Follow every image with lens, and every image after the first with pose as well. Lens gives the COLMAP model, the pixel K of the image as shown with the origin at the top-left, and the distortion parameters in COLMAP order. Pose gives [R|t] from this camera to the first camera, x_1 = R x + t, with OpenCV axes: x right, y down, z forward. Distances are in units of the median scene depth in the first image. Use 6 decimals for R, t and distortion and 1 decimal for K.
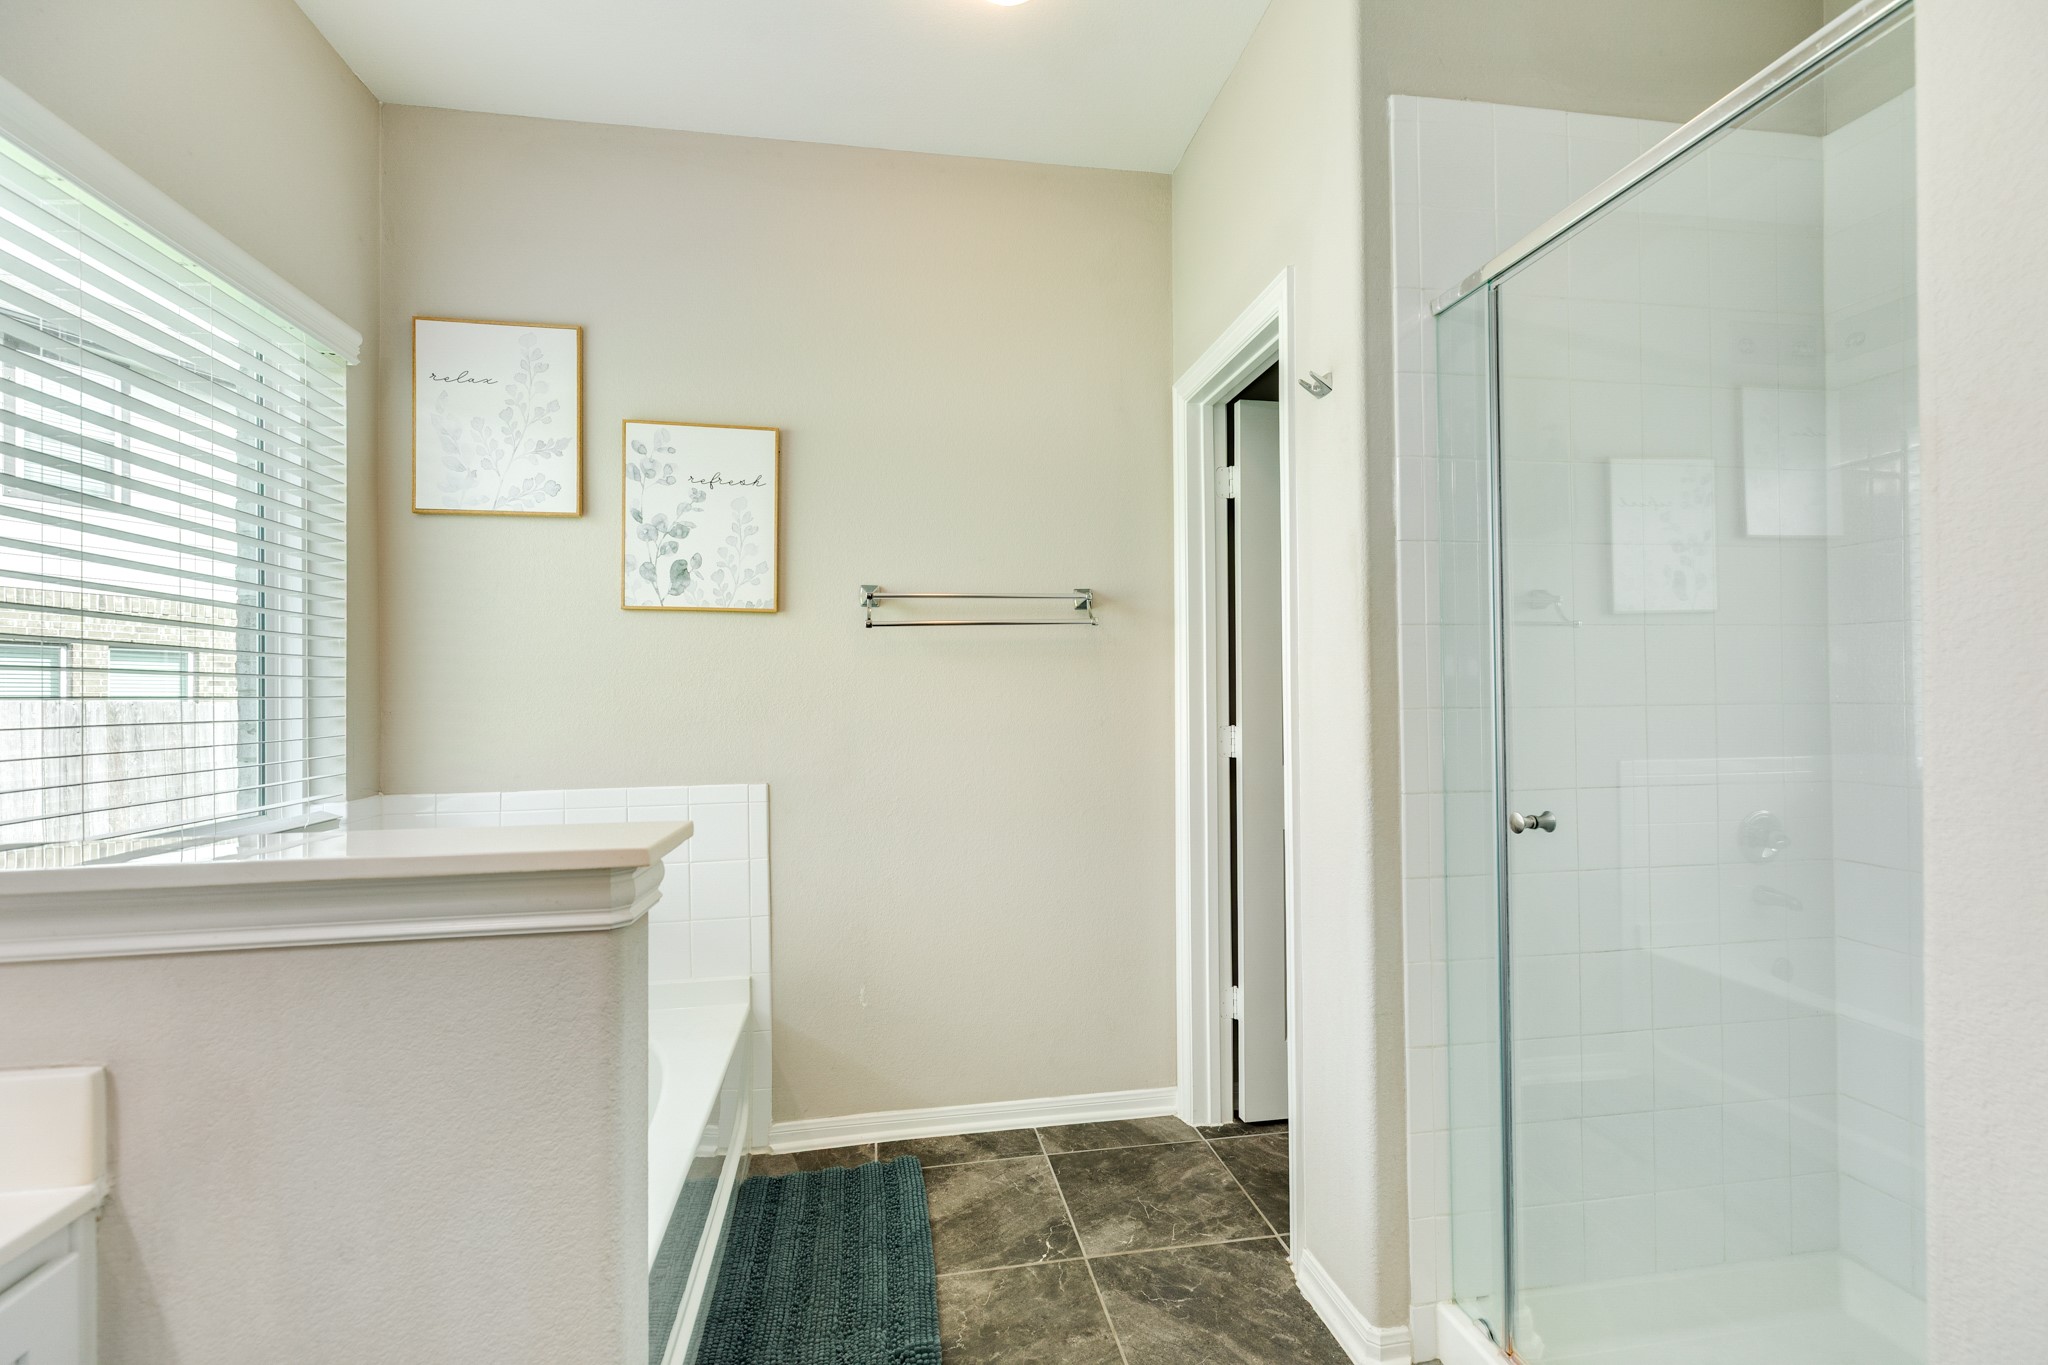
lens RADIAL K [[911.1, 0, 1024.0], [0, 911.1, 687.2], [0, 0, 1]] dist [0.003509, -0.000315]
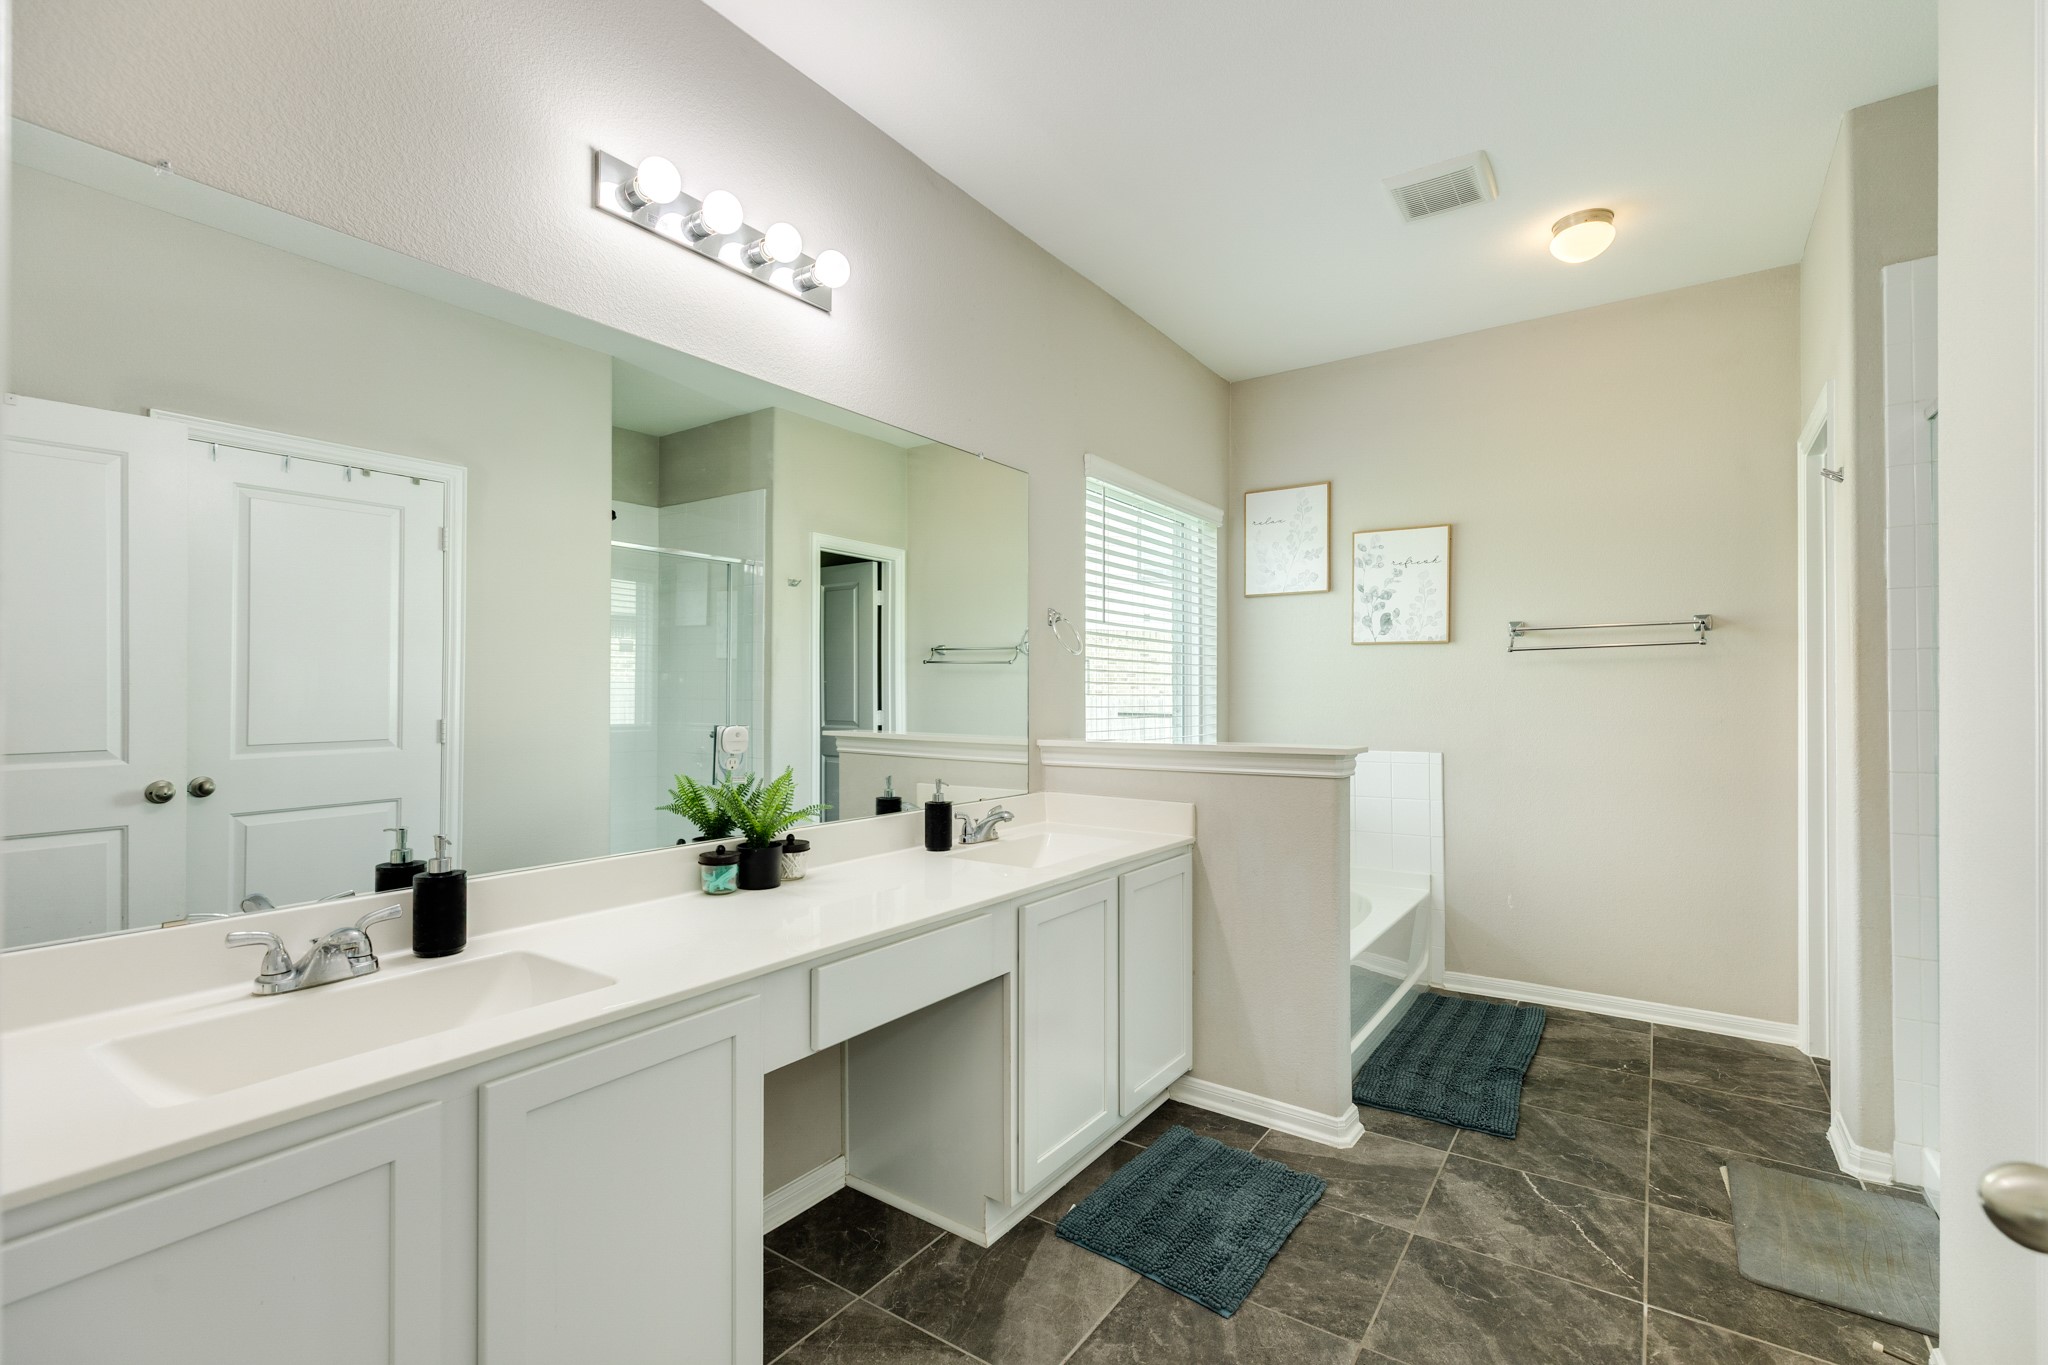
lens RADIAL K [[911.1, 0, 1024.0], [0, 911.1, 687.2], [0, 0, 1]] dist [0.003509, -0.000315]
pose [[0.711910, 0.002014, -0.702268, 0.312639], [-0.000793, 0.999998, 0.002065, -0.009432], [0.702270, -0.000913, 0.711910, -0.629205]]
